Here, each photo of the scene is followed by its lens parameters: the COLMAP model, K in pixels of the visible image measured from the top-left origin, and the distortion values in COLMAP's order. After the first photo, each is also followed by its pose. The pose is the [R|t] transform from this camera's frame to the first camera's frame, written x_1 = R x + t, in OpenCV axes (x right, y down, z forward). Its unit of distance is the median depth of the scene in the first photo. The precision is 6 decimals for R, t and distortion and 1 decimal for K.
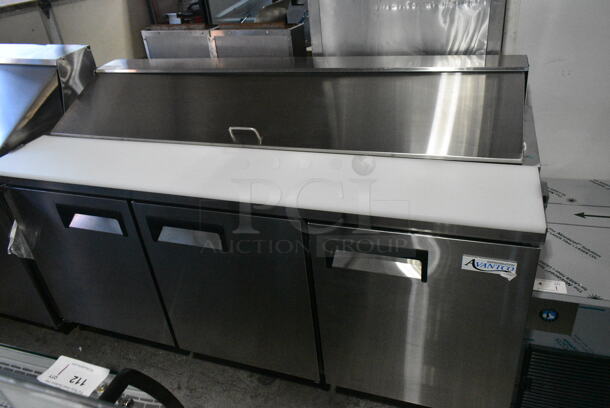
lens RADIAL K [[475.6, 0, 305.0], [0, 475.6, 204.0], [0, 0, 1]] dist [-0.000545, 0.003374]
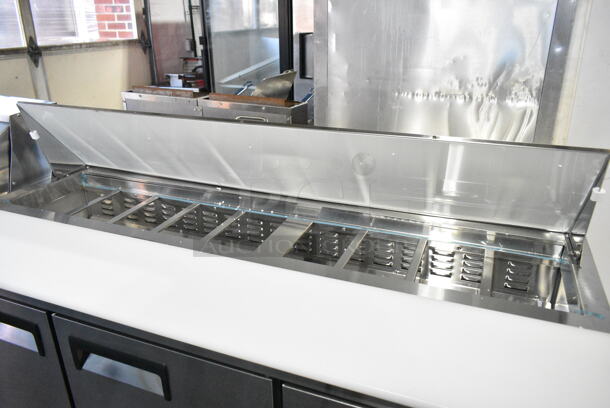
lens RADIAL K [[460.7, 0, 305.0], [0, 460.7, 204.0], [0, 0, 1]] dist [0.005221, 0.002890]
pose [[0.995508, 0.094679, 0.000389, 0.010263], [-0.093899, 0.987814, -0.124124, -0.098131], [-0.012136, 0.123530, 0.992267, 0.205692]]
